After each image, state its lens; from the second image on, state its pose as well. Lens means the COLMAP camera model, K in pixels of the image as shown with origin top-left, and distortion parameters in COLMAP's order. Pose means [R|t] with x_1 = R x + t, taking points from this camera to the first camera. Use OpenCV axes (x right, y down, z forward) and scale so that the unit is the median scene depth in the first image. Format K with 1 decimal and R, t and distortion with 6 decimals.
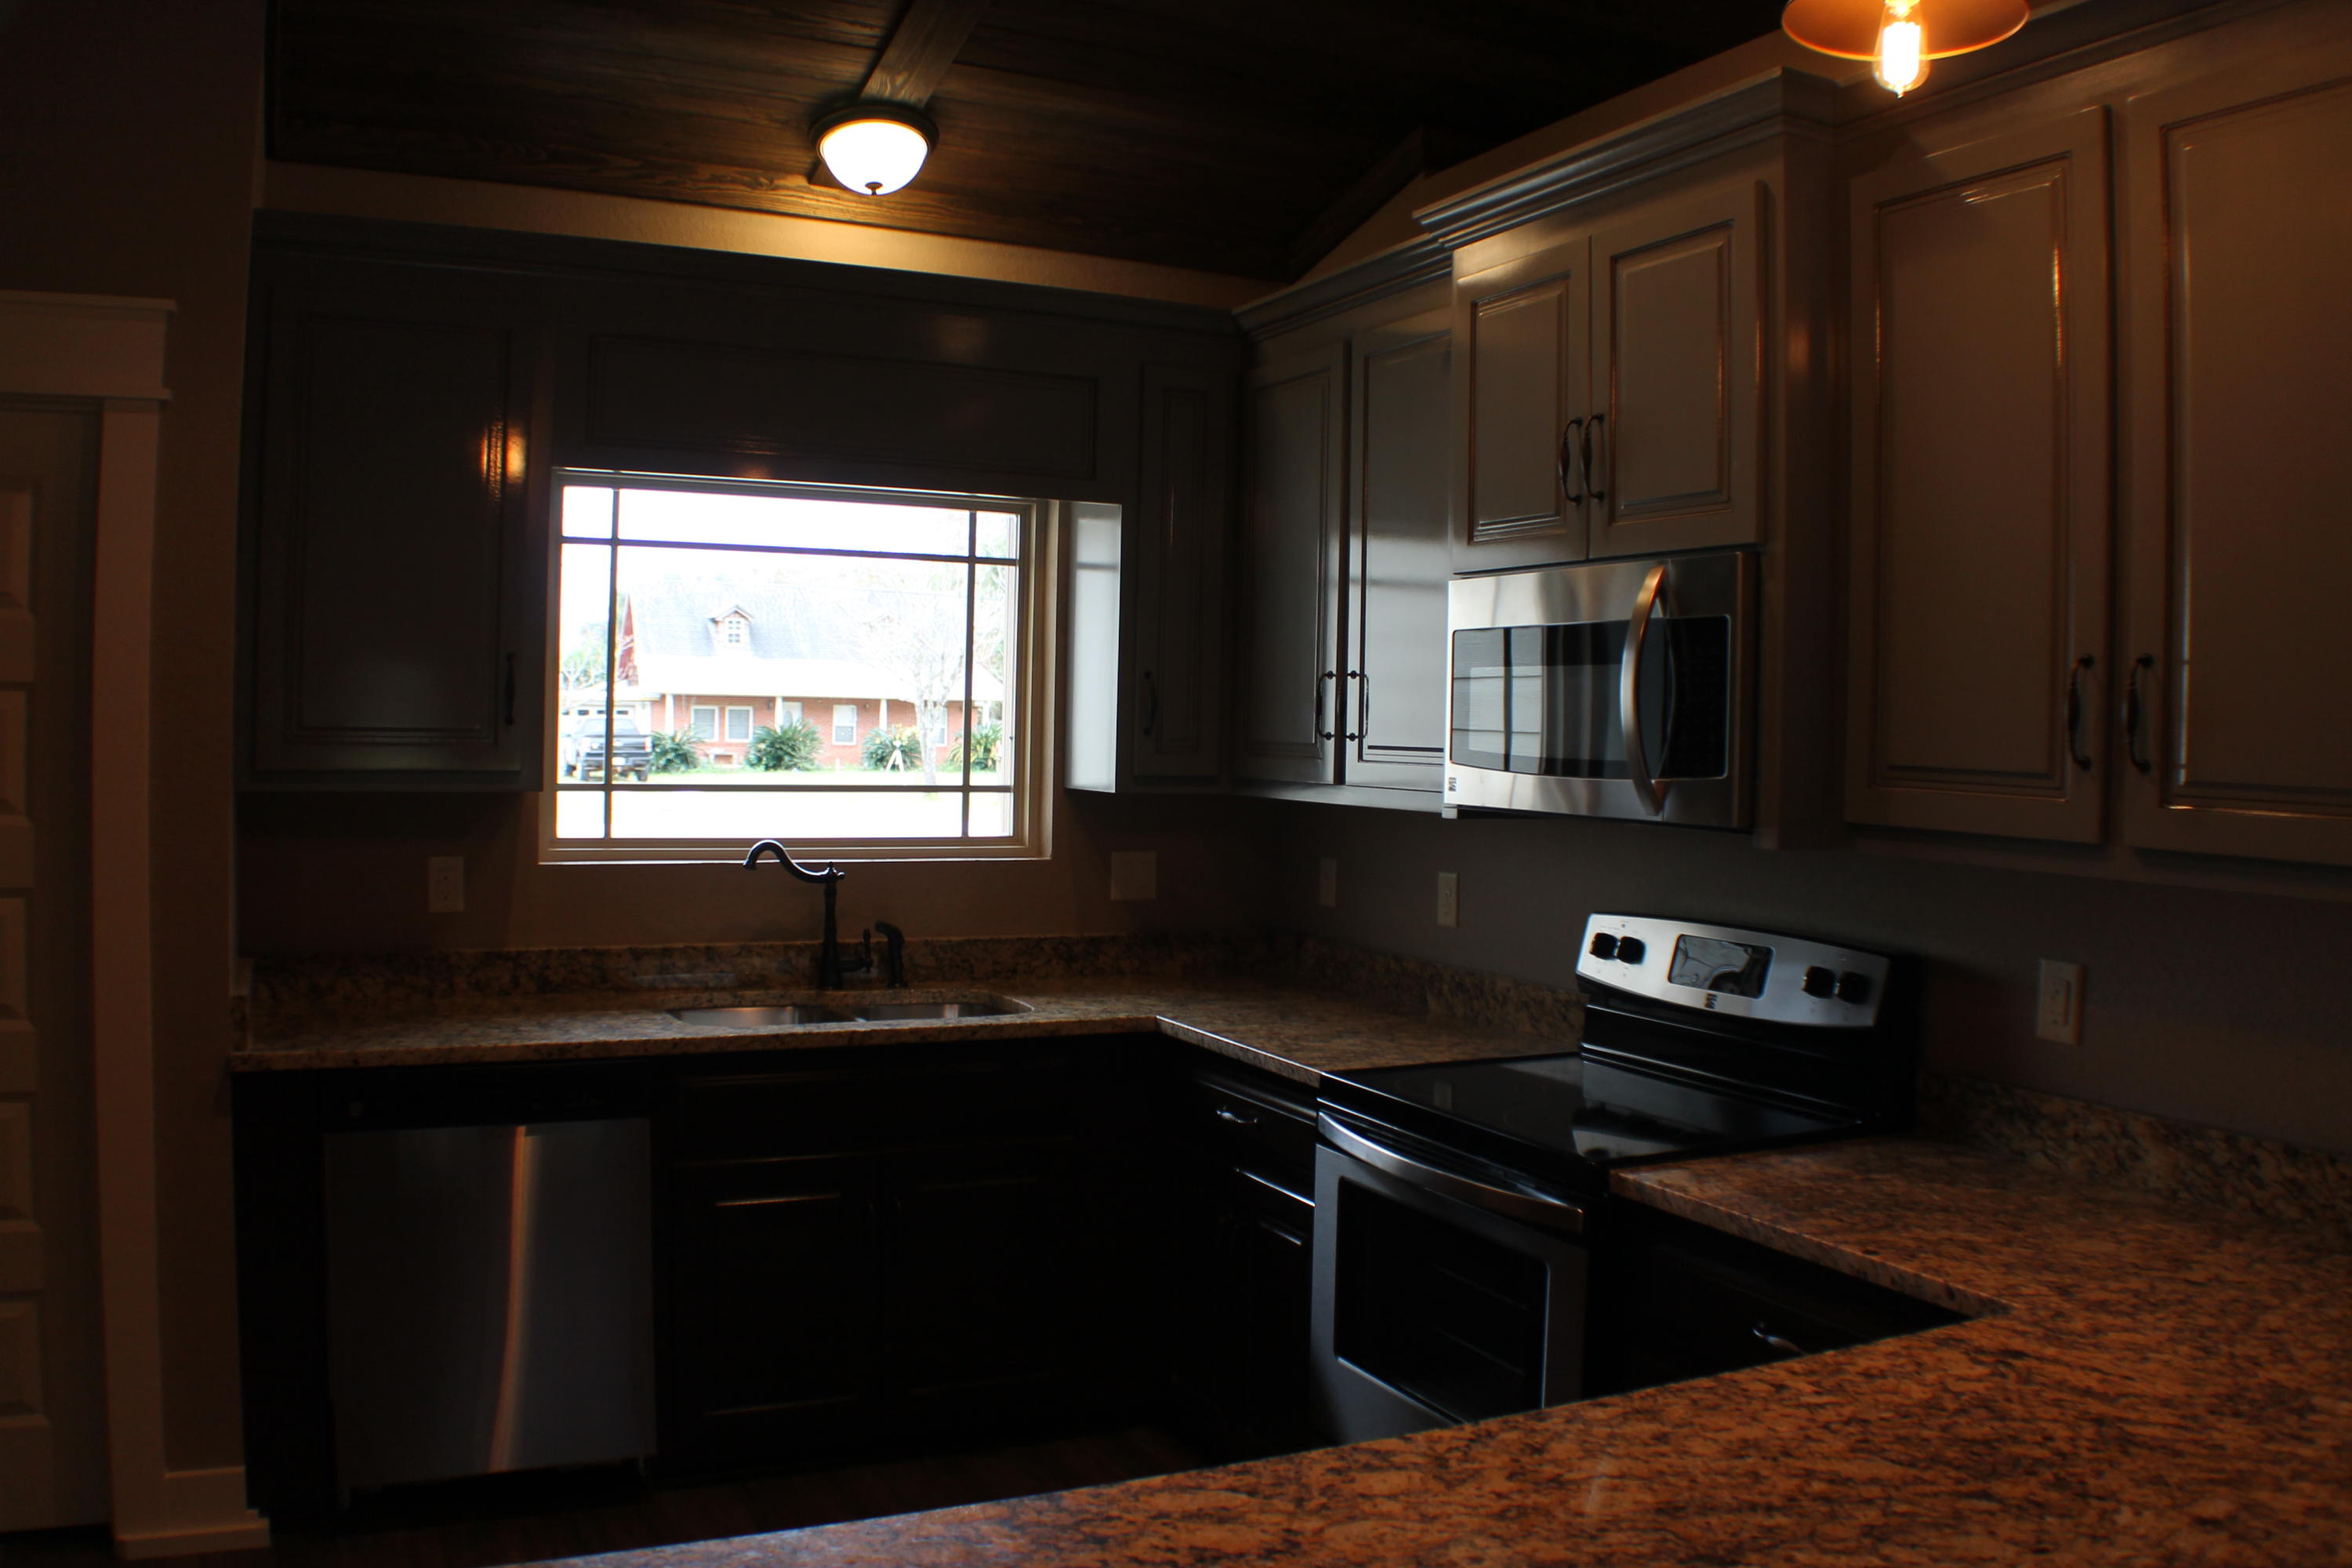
lens RADIAL K [[1894.5, 0, 1169.0], [0, 1894.5, 772.0], [0, 0, 1]] dist [-0.159279, 0.043428]
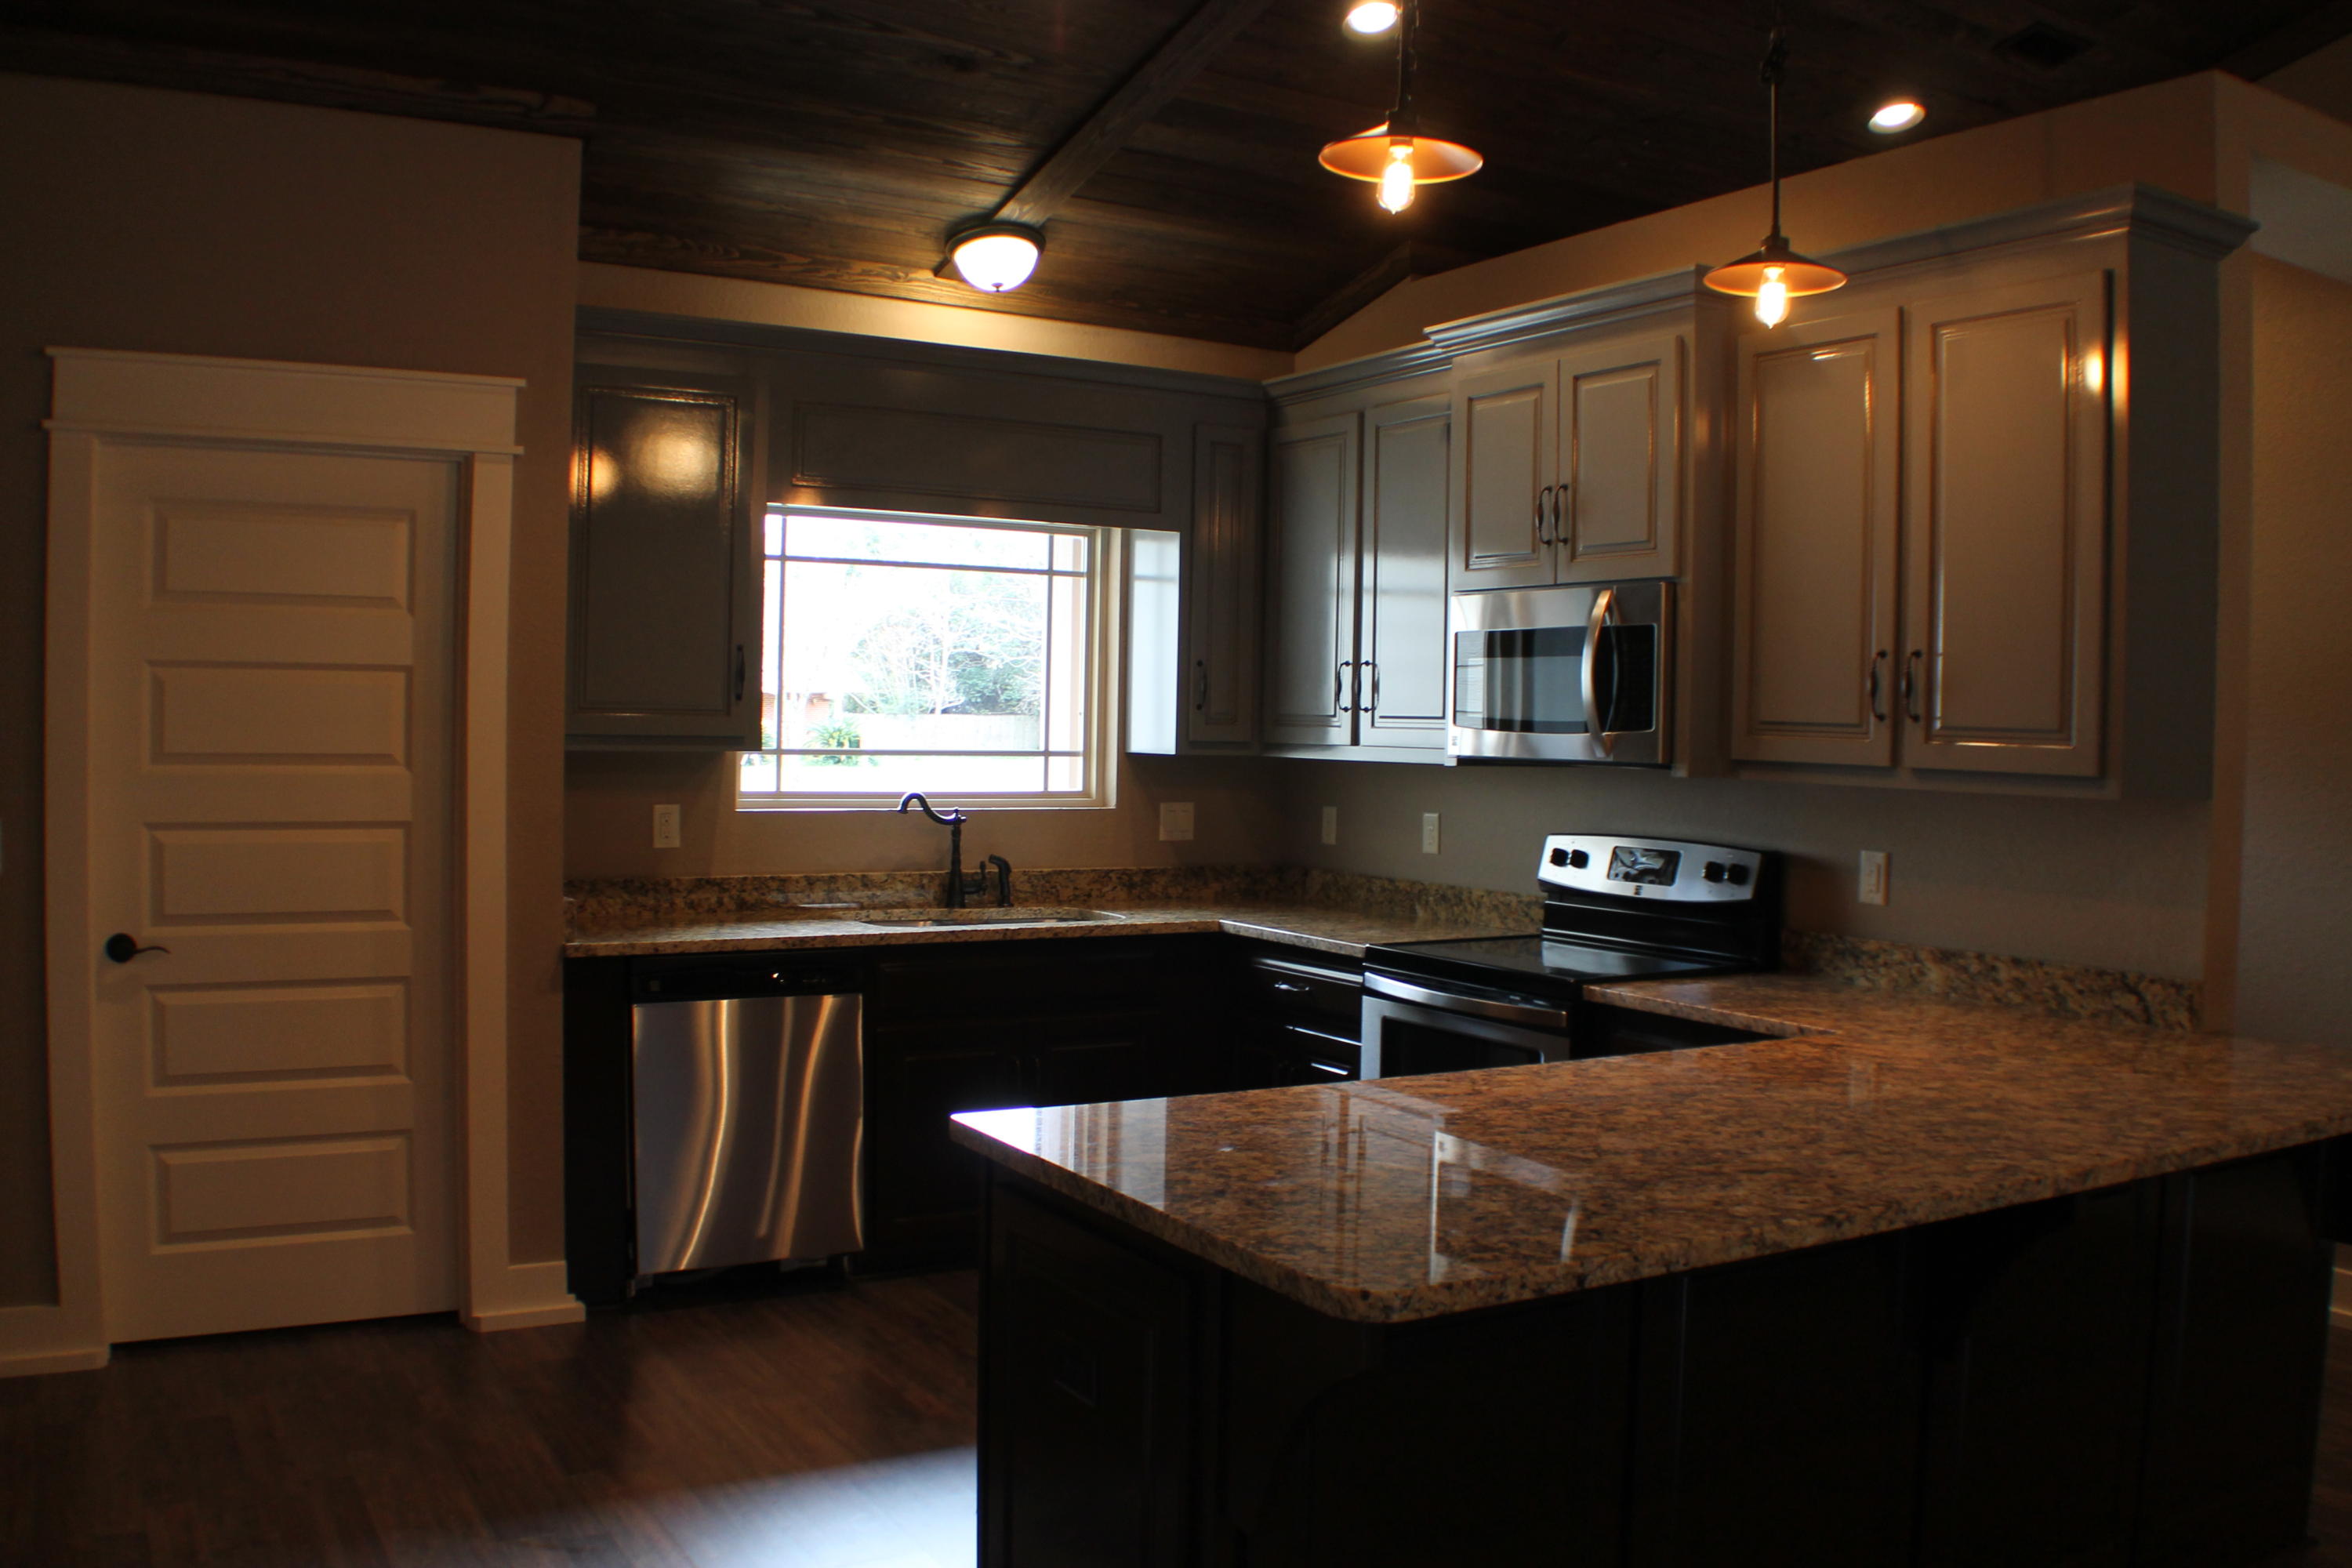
lens RADIAL K [[2028.5, 0, 1176.0], [0, 2028.5, 784.0], [0, 0, 1]] dist [-0.116419, -0.000005]
pose [[0.996105, -0.004286, 0.088070, -0.174580], [0.003690, 0.999969, 0.006929, 0.025185], [-0.088097, -0.006577, 0.996090, -0.447671]]
